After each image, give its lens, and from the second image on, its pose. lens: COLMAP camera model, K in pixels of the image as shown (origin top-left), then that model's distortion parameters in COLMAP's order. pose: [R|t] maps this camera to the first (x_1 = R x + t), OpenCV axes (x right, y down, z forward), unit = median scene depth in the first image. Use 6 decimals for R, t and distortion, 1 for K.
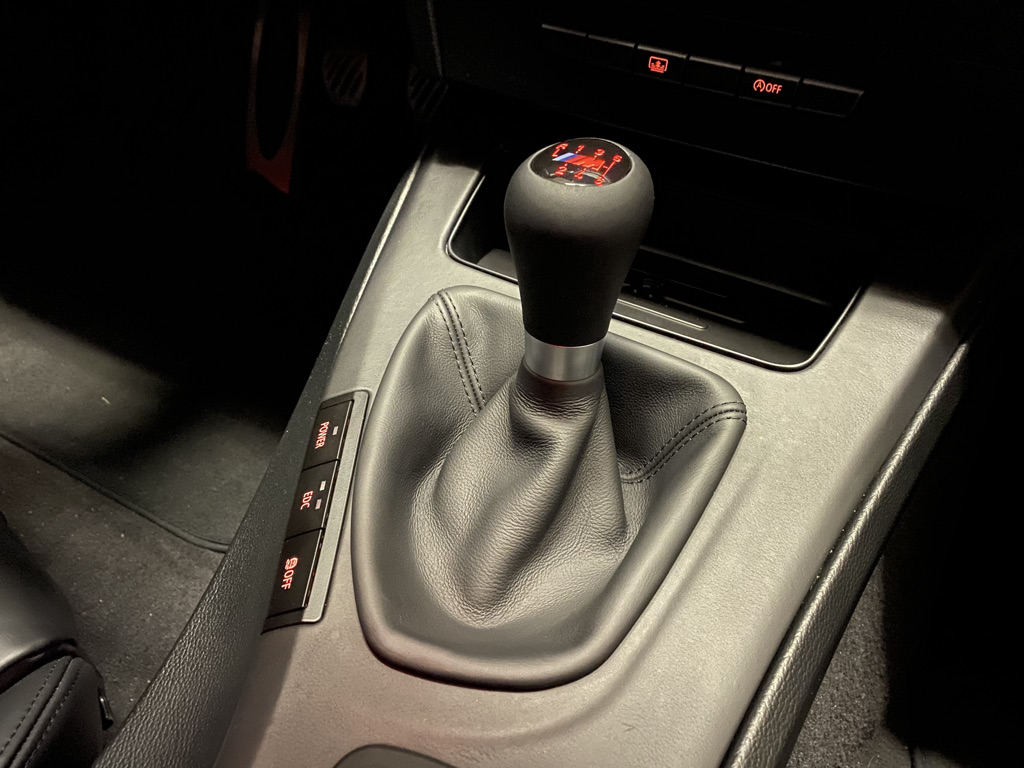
lens RADIAL K [[814.8, 0, 512.0], [0, 814.8, 384.0], [0, 0, 1]] dist [0.003276, 0.005154]
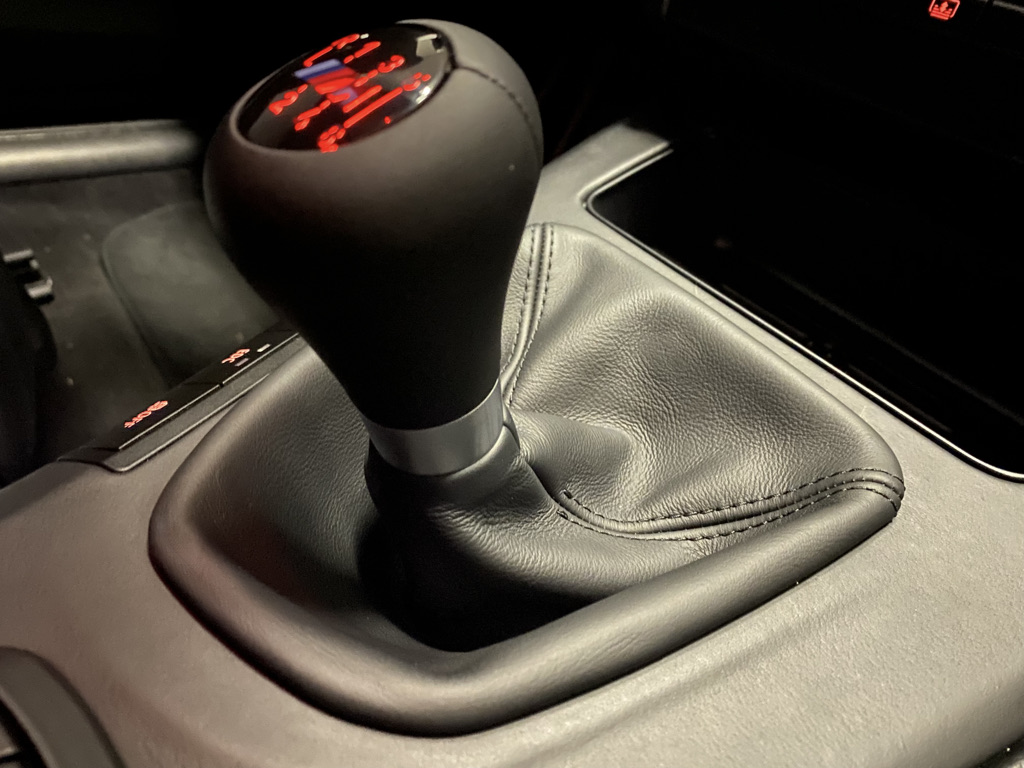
lens RADIAL K [[814.8, 0, 512.0], [0, 814.8, 384.0], [0, 0, 1]] dist [0.003276, 0.005154]
pose [[0.892592, 0.351342, -0.282555, 0.171974], [-0.398737, 0.907663, -0.130983, 0.153851], [0.210445, 0.229580, 0.950266, 0.350904]]
